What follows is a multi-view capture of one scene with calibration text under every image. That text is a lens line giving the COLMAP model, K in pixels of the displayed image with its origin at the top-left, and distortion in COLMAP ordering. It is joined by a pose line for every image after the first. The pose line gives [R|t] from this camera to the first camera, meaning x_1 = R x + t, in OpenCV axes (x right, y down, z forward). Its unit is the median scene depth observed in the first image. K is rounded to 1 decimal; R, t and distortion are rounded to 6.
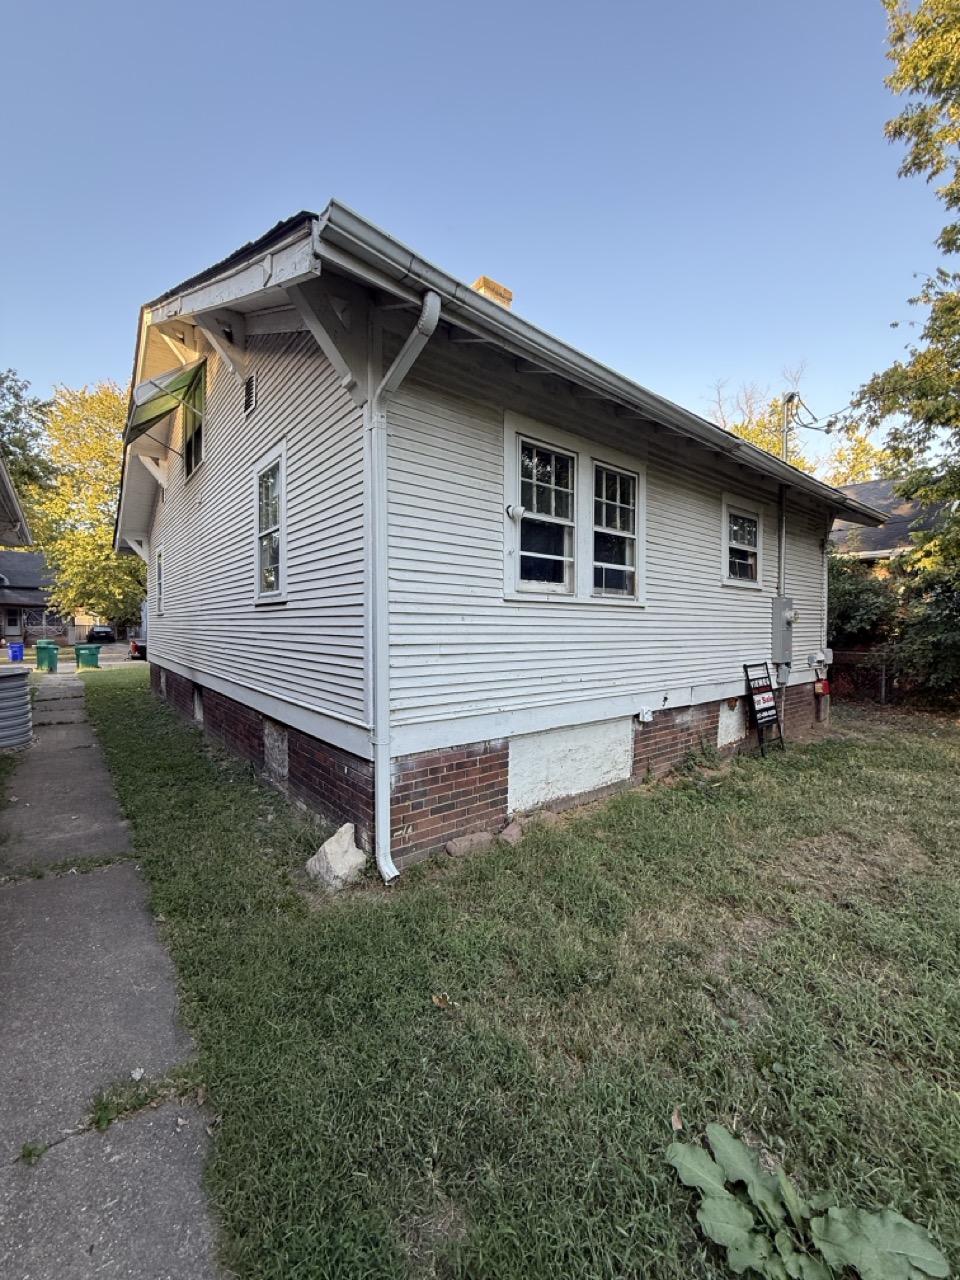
lens RADIAL K [[508.2, 0, 482.5], [0, 508.2, 637.6], [0, 0, 1]] dist [-0.000418, 0.000073]
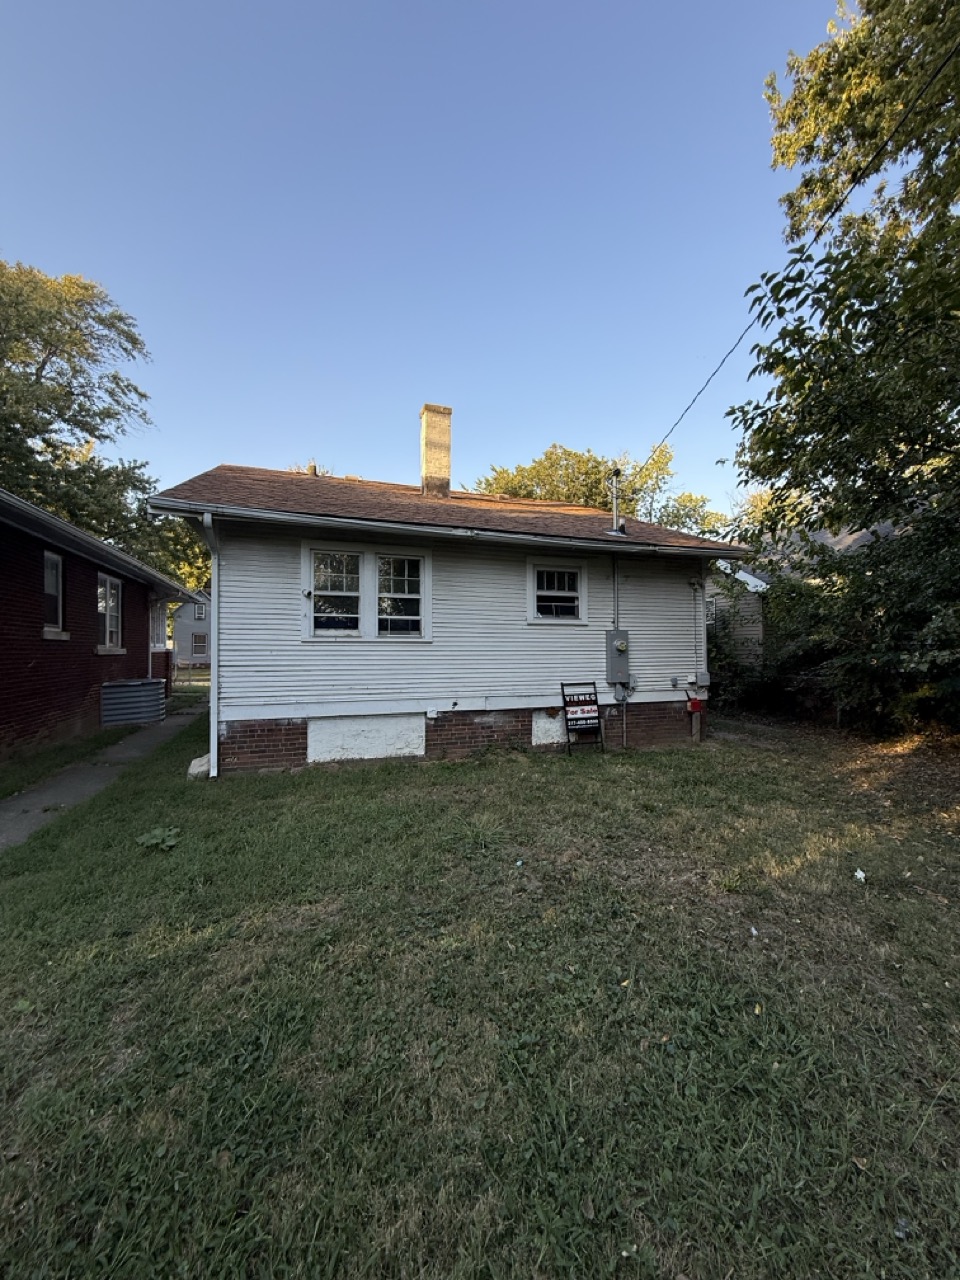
lens RADIAL K [[508.2, 0, 482.5], [0, 508.2, 637.6], [0, 0, 1]] dist [-0.000418, 0.000073]
pose [[0.940909, -0.024258, -0.337789, 0.997288], [0.004204, 0.998191, -0.059975, 0.018951], [0.338633, 0.055011, 0.939309, -0.388880]]
